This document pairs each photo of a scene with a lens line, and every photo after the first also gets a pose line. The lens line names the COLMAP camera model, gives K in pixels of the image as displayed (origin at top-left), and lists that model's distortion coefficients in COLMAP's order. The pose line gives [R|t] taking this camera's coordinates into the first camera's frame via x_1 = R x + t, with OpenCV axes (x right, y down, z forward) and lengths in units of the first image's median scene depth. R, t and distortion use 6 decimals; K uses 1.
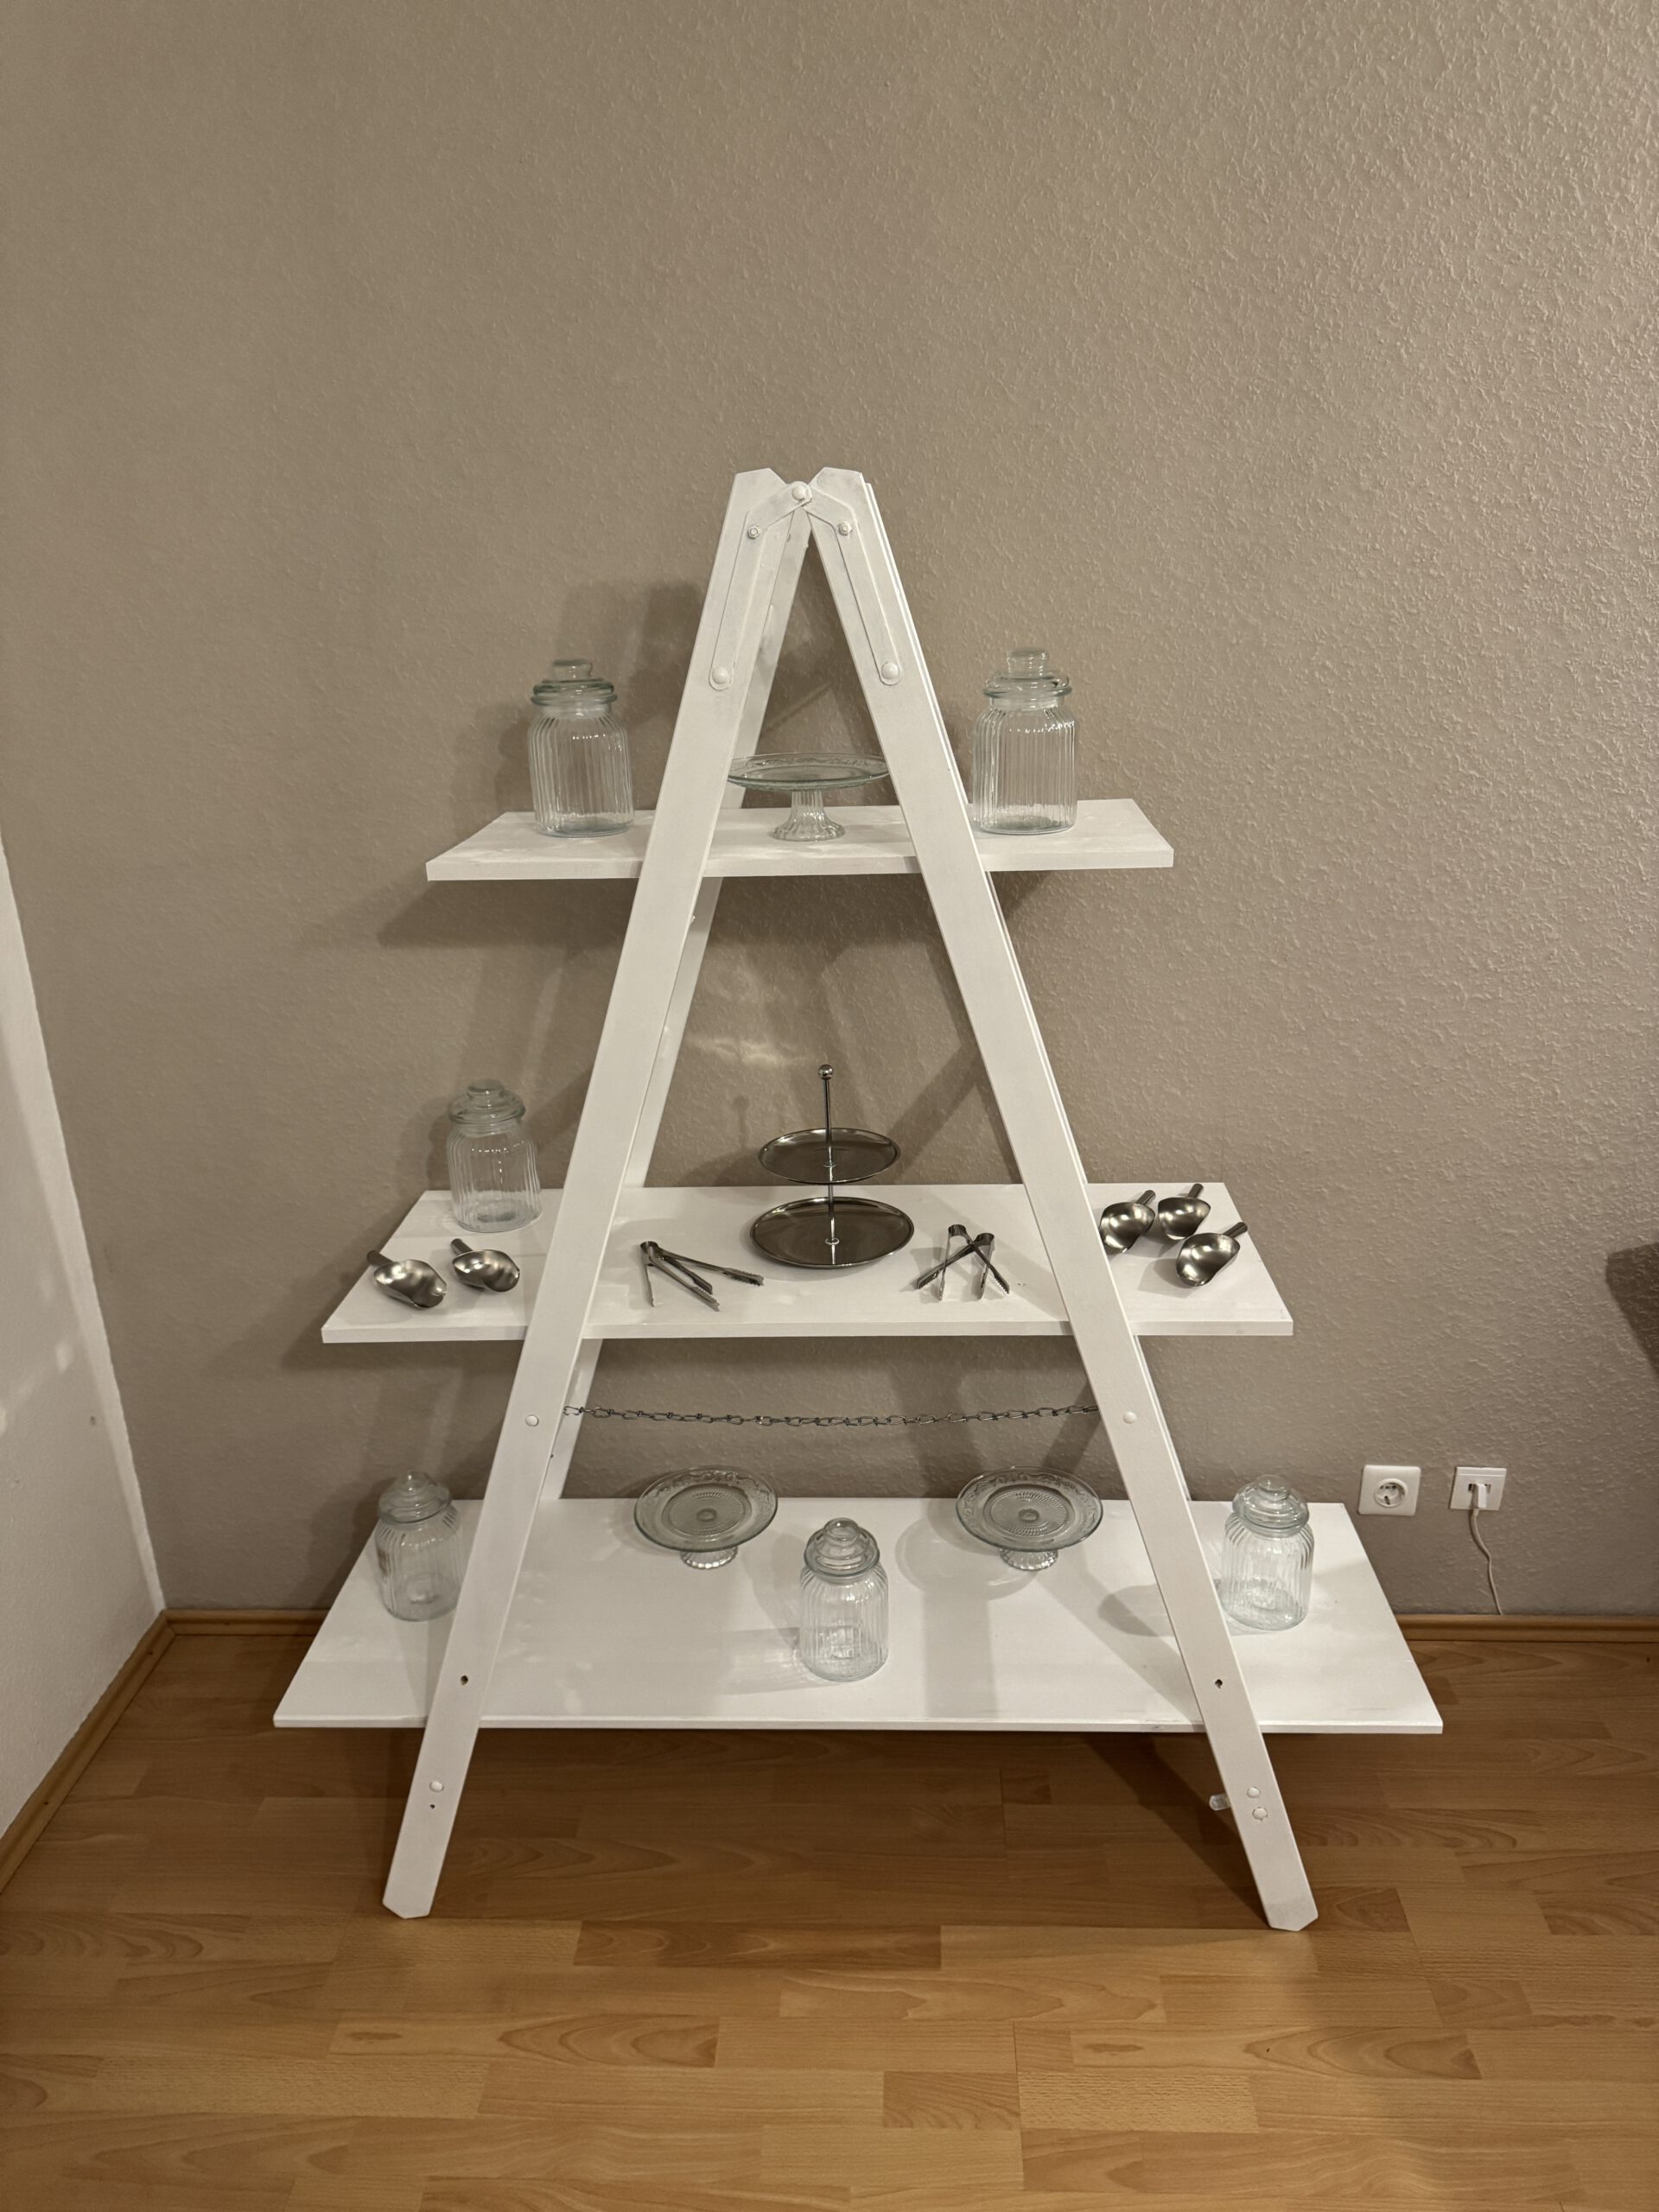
lens RADIAL K [[1547.9, 0, 828.1], [0, 1547.9, 1110.5], [0, 0, 1]] dist [0.001741, 0.001444]
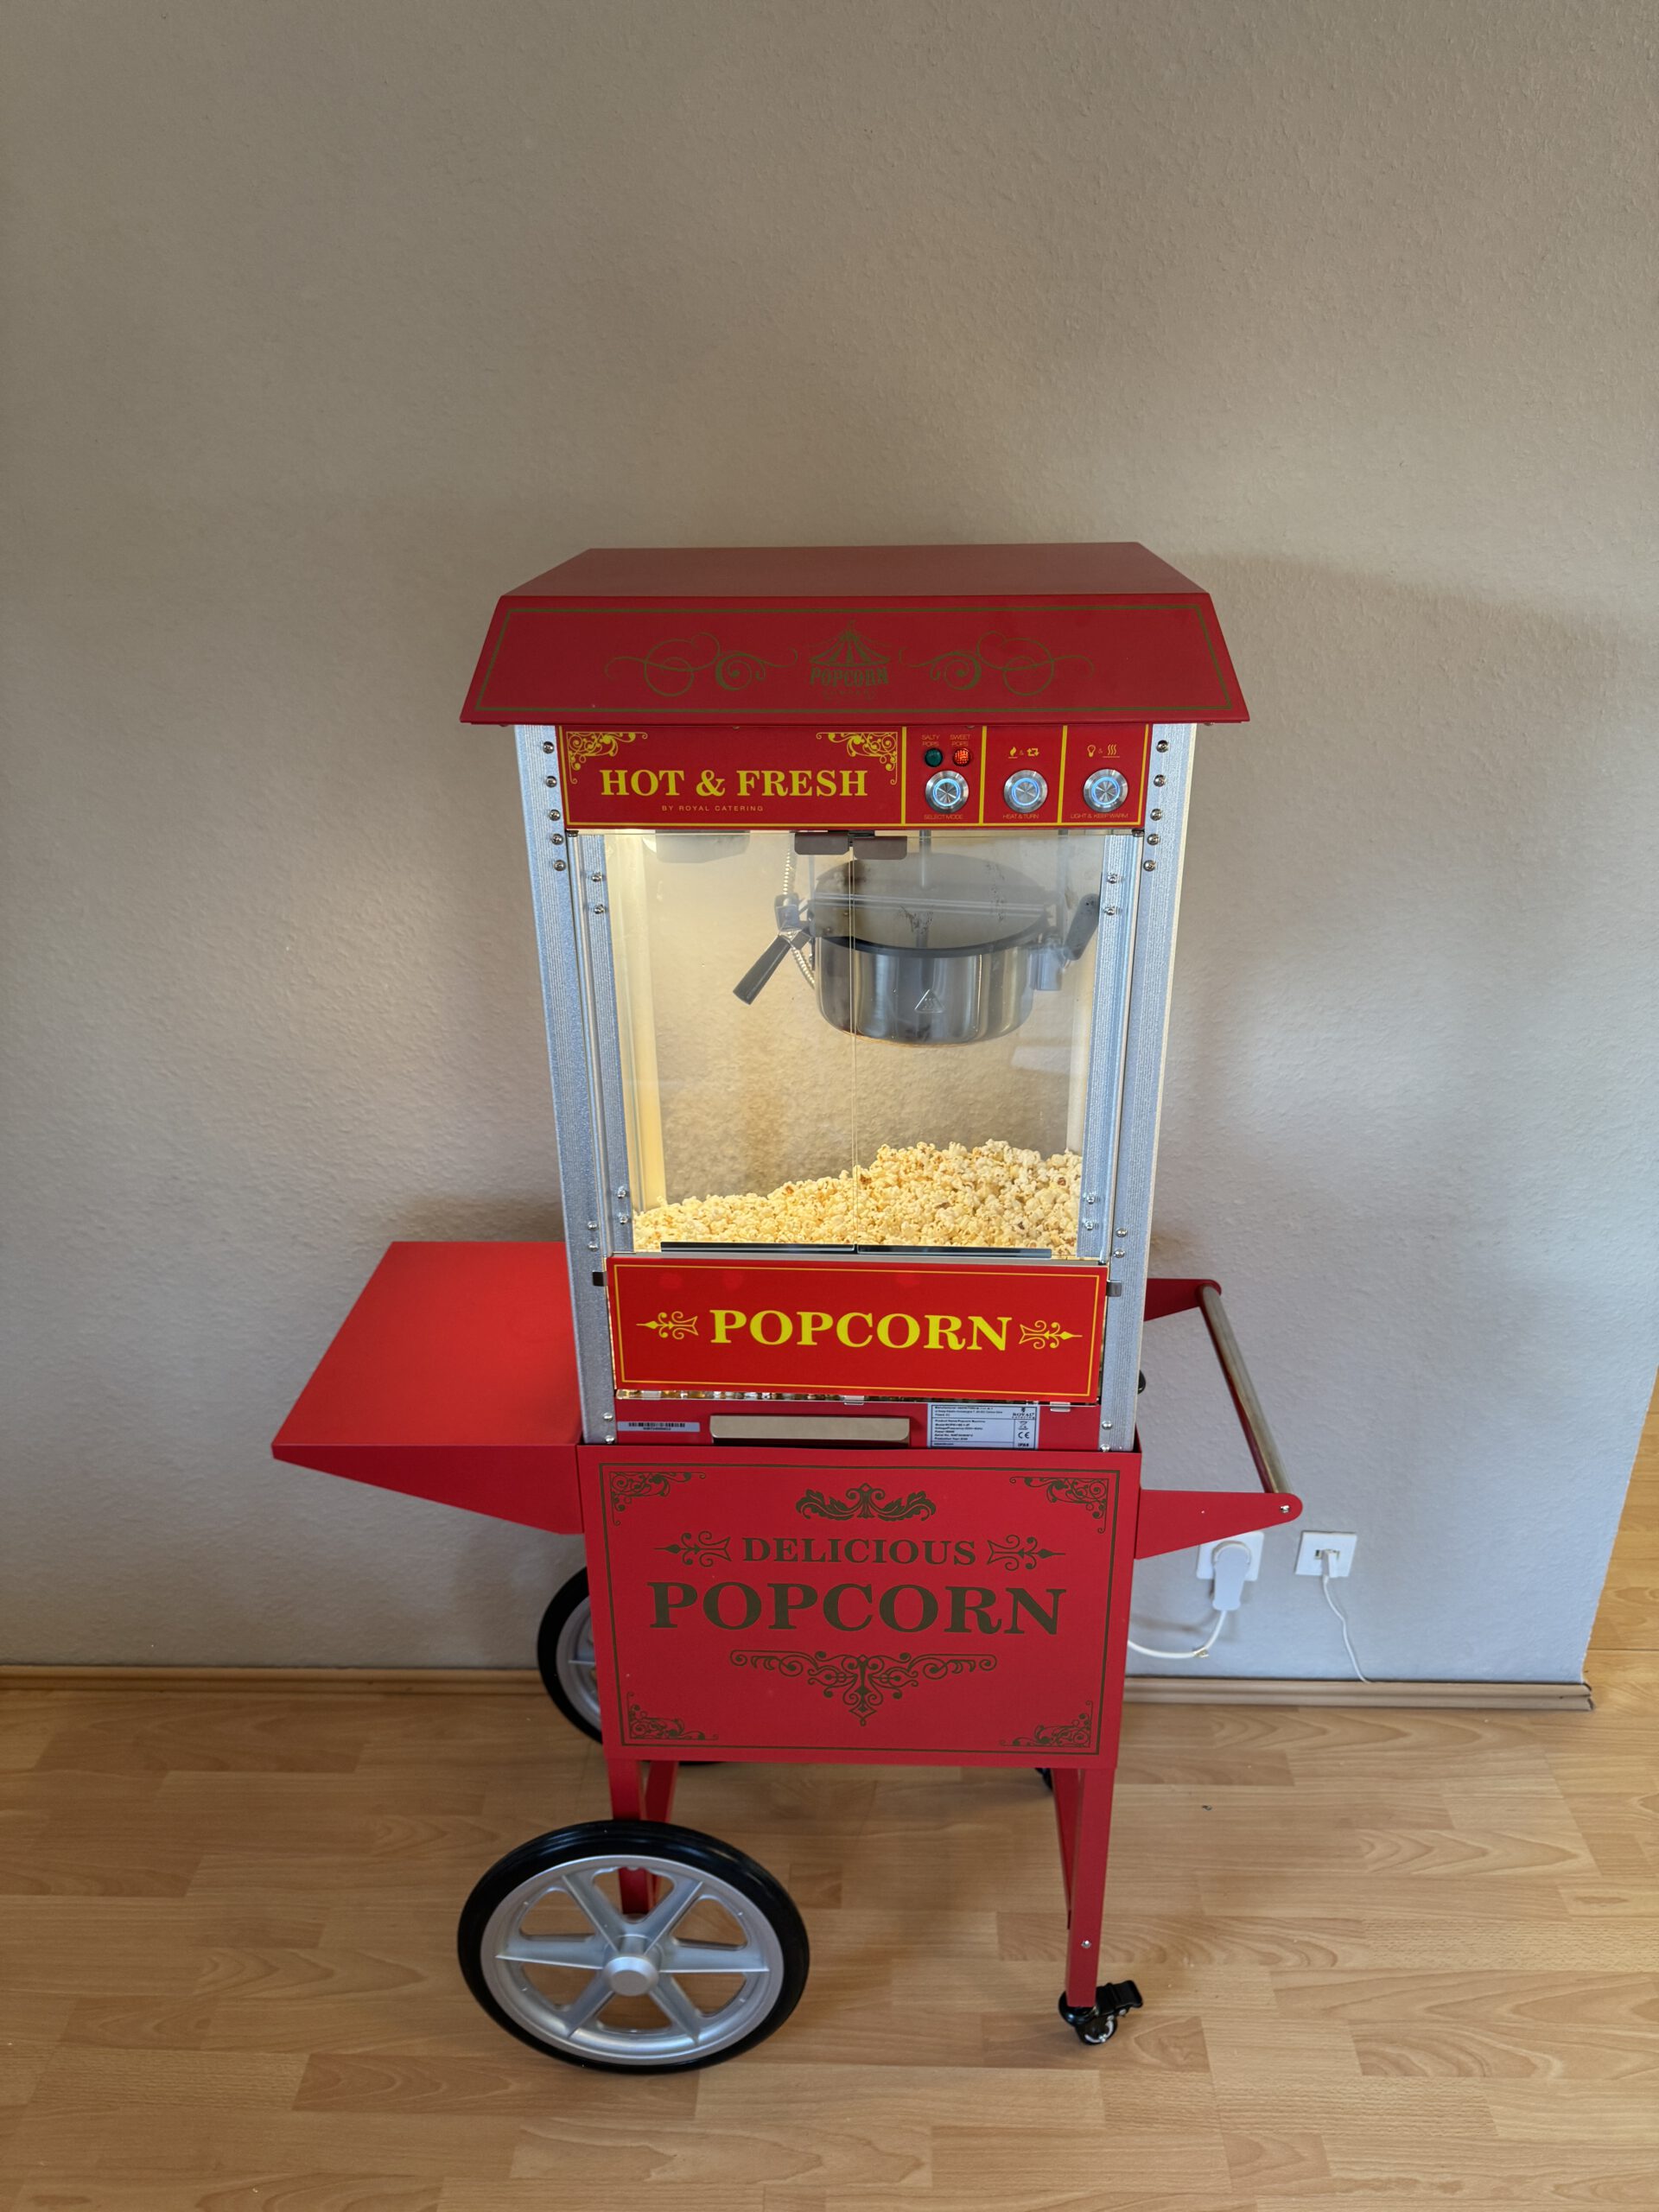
lens RADIAL K [[1547.9, 0, 841.5], [0, 1547.9, 1091.3], [0, 0, 1]] dist [0.001741, 0.001444]
pose [[0.999760, 0.007882, 0.020432, 0.135930], [-0.009605, 0.996275, 0.085691, -0.125741], [-0.019680, -0.085866, 0.996112, 0.142627]]
